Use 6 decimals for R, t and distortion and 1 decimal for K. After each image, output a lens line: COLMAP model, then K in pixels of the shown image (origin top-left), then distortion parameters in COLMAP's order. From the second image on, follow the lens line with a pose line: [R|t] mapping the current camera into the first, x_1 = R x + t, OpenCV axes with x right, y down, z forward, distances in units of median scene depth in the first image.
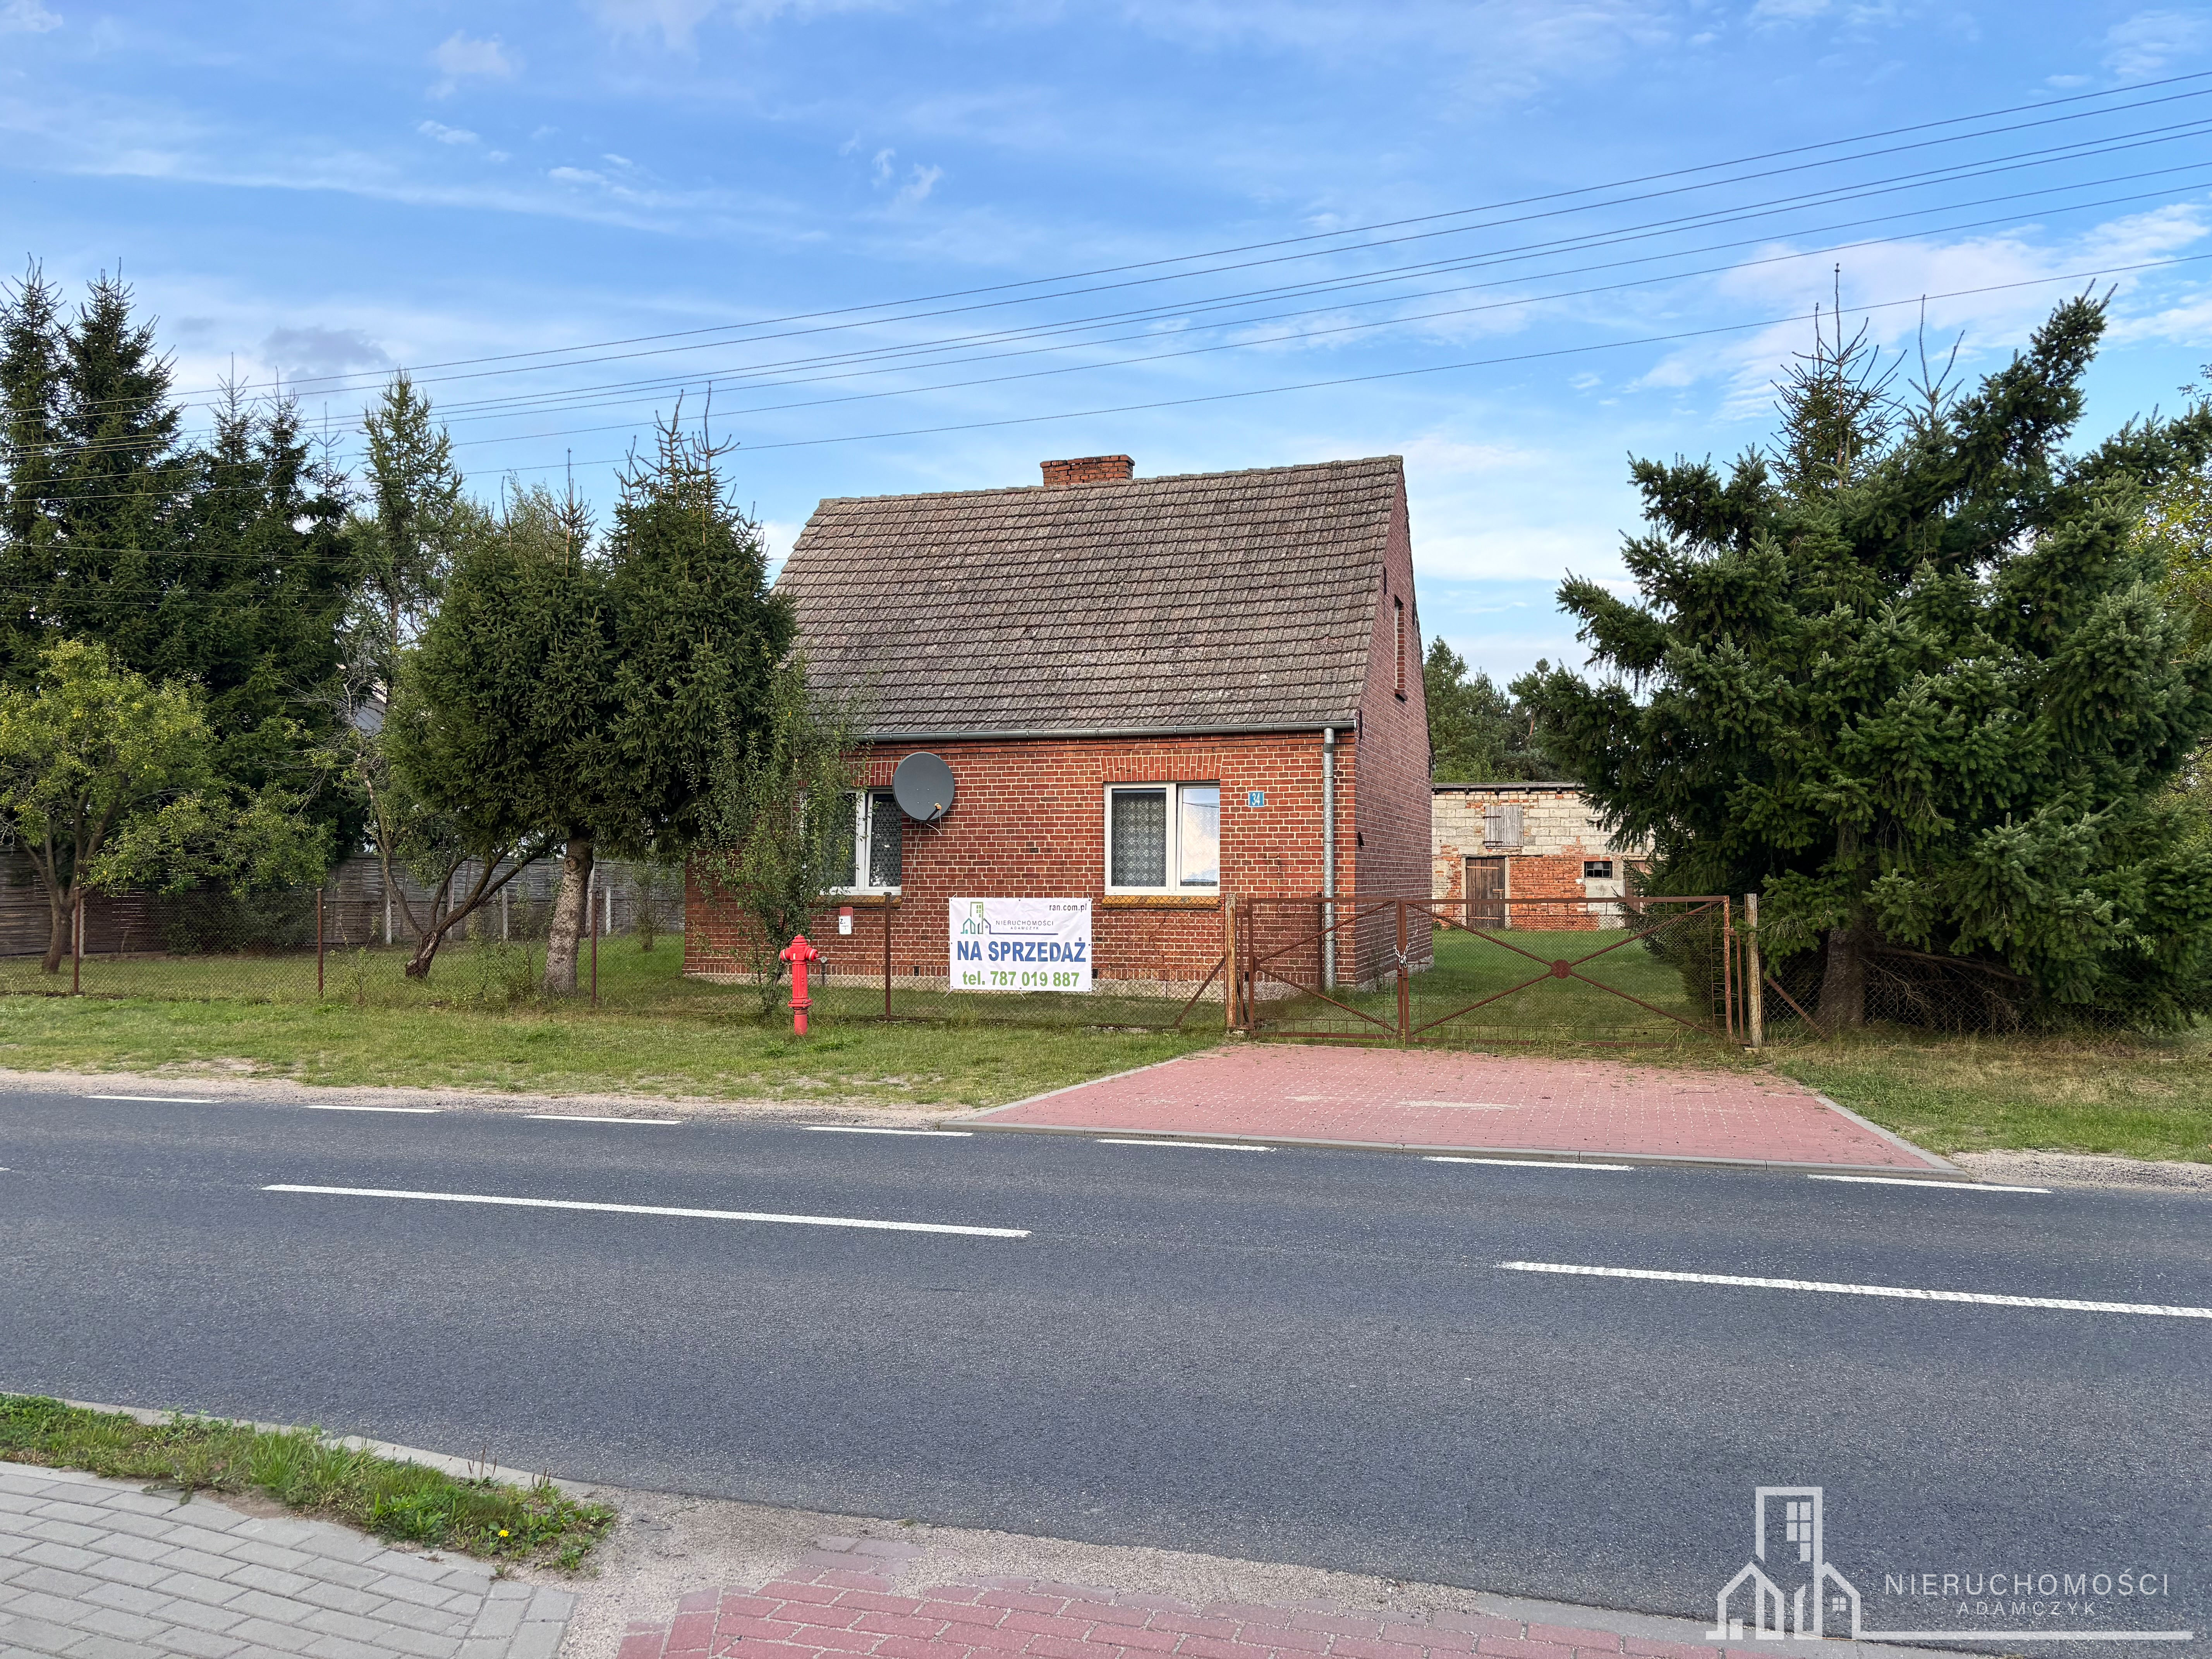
lens RADIAL K [[1555.6, 0, 1087.7], [0, 1555.6, 833.4], [0, 0, 1]] dist [0.011337, -0.036274]
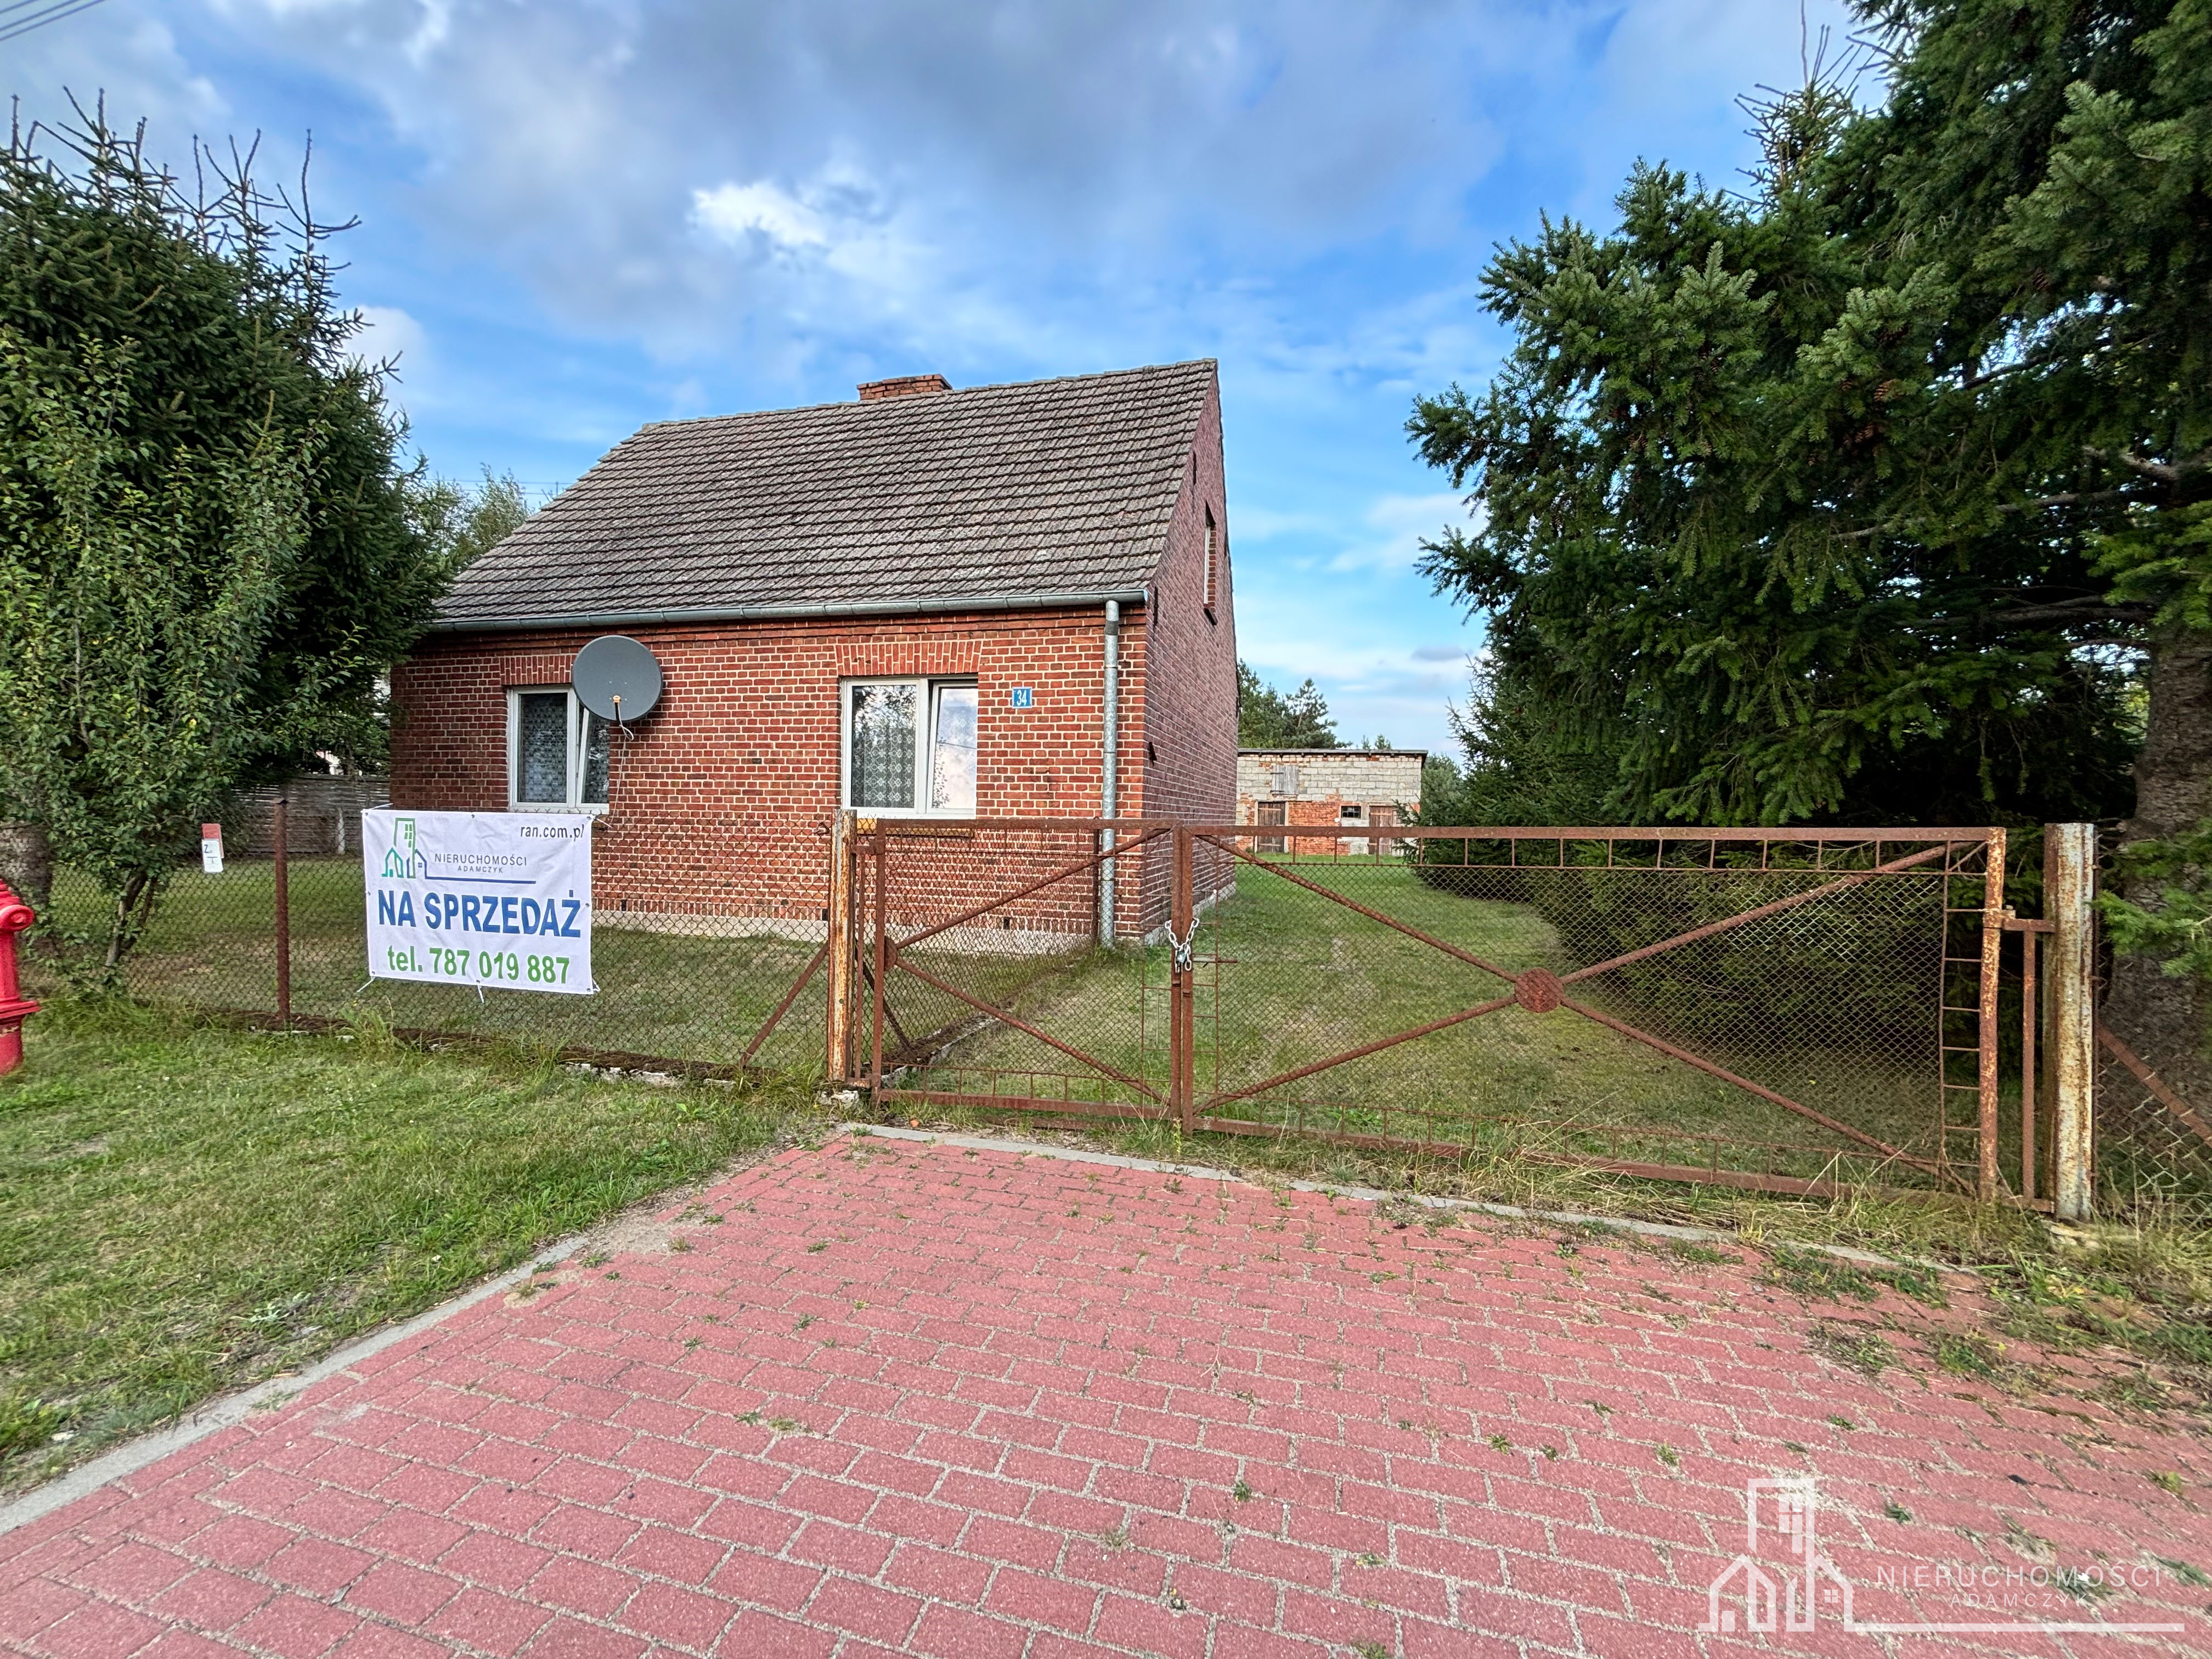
lens RADIAL K [[891.5, 0, 1106.0], [0, 891.5, 829.5], [0, 0, 1]] dist [-0.000073, -0.000052]
pose [[0.996892, 0.016877, 0.076956, 0.153583], [-0.020155, 0.998913, 0.042019, 0.031945], [-0.076163, -0.043440, 0.996149, 0.716549]]
